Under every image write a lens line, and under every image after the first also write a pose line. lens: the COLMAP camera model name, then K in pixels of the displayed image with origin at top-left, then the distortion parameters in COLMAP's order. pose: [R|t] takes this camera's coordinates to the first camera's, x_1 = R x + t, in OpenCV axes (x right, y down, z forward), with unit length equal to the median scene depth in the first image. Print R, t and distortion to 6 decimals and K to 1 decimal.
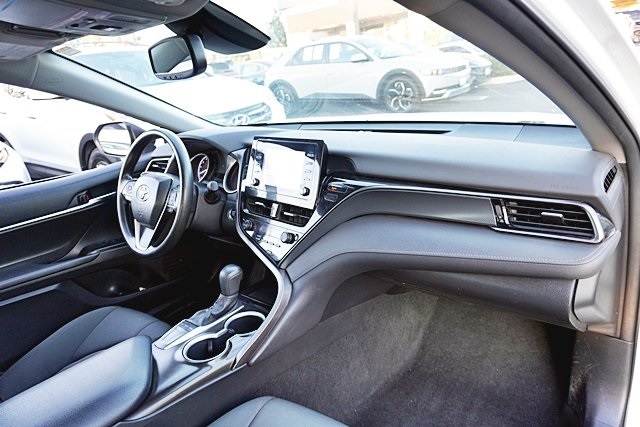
lens RADIAL K [[429.9, 0, 314.9], [0, 429.9, 207.2], [0, 0, 1]] dist [-0.045184, 0.034924]
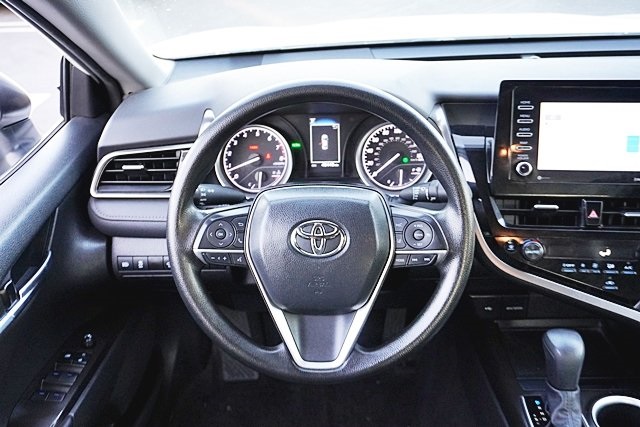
lens RADIAL K [[613.3, 0, 314.8], [0, 613.3, 215.1], [0, 0, 1]] dist [0.000547, 0.000000]
pose [[0.778089, -0.212489, 0.591122, -0.119569], [0.146863, 0.976504, 0.157707, -0.023975], [-0.610744, -0.035896, 0.791014, 0.083982]]
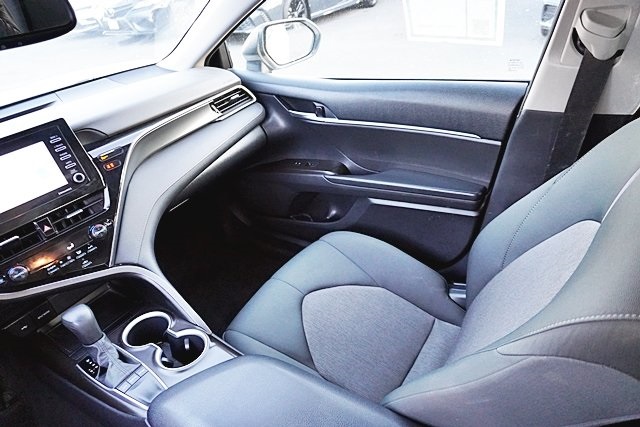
lens RADIAL K [[429.9, 0, 320.7], [0, 429.9, 215.5], [0, 0, 1]] dist [-0.045184, 0.034924]
pose [[-0.087165, -0.430164, 0.898533, -0.116525], [0.431236, 0.796784, 0.423286, -0.017324], [-0.898019, 0.424375, 0.116051, 0.064205]]
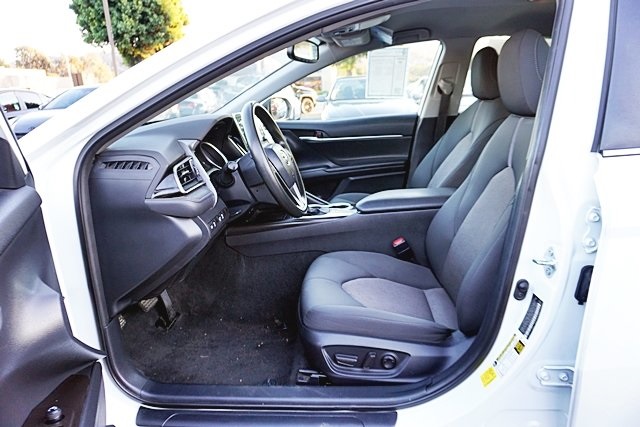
lens RADIAL K [[429.9, 0, 321.4], [0, 429.9, 215.9], [0, 0, 1]] dist [-0.045184, 0.034924]
pose [[-0.578936, -0.099021, 0.809338, -0.211247], [0.357147, 0.861517, 0.360880, -0.041316], [-0.732993, 0.497979, -0.463398, 0.236256]]
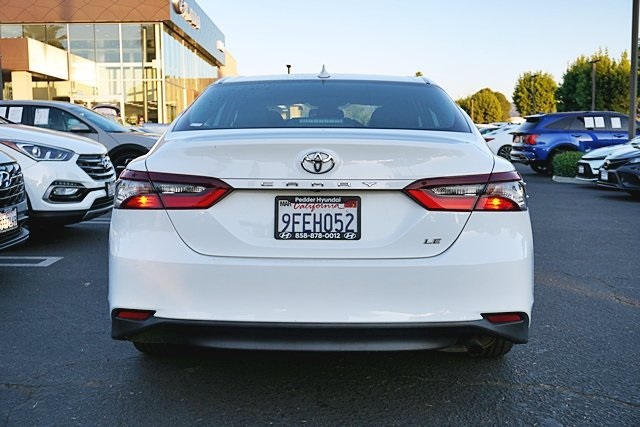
lens RADIAL K [[750.7, 0, 322.3], [0, 750.7, 212.6], [0, 0, 1]] dist [0.015095, 0.000000]
pose [[0.768435, 0.049796, 0.637987, -0.512752], [0.117801, 0.968923, -0.217513, 0.217140], [-0.628991, 0.242300, 0.738688, -0.411280]]
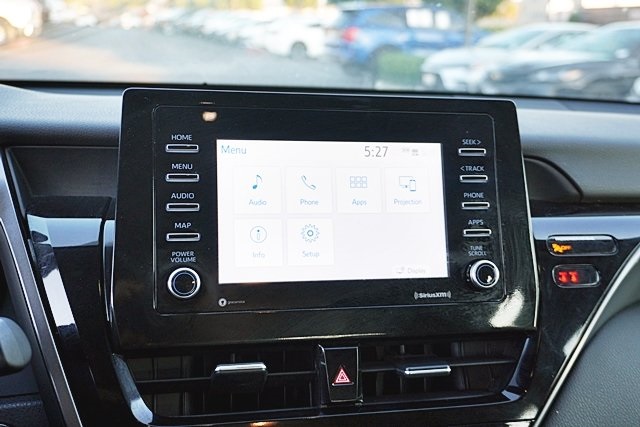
lens RADIAL K [[698.5, 0, 316.8], [0, 698.5, 211.6], [0, 0, 1]] dist [0.029566, 0.000000]
pose [[0.522651, -0.076454, 0.849112, -0.063003], [0.166130, 0.986012, -0.013477, -0.012045], [-0.836204, 0.148107, 0.528041, 0.110626]]
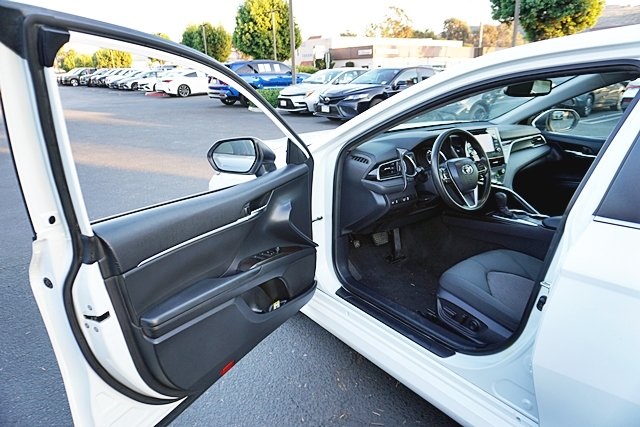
lens RADIAL K [[429.9, 0, 323.9], [0, 429.9, 217.2], [0, 0, 1]] dist [-0.045184, 0.034924]
pose [[0.220254, -0.212316, 0.952056, -0.313278], [0.303585, 0.942471, 0.139945, -0.038367], [-0.926998, 0.258206, 0.272039, 0.174407]]
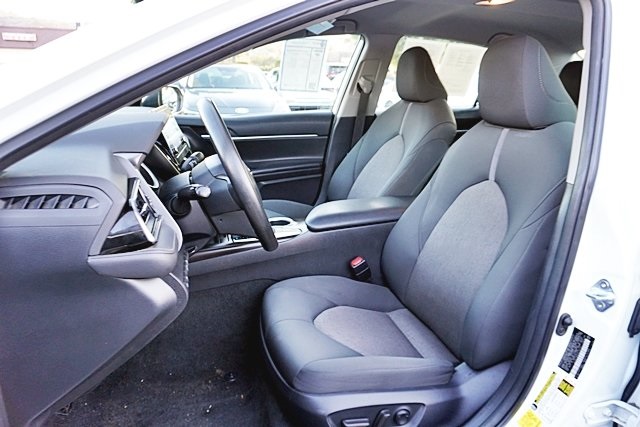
lens RADIAL K [[429.9, 0, 324.0], [0, 429.9, 217.8], [0, 0, 1]] dist [-0.045184, 0.034924]
pose [[-0.827504, -0.086566, 0.554746, -0.156199], [0.242412, 0.836121, 0.492075, -0.051816], [-0.506432, 0.541672, -0.670909, 0.239477]]
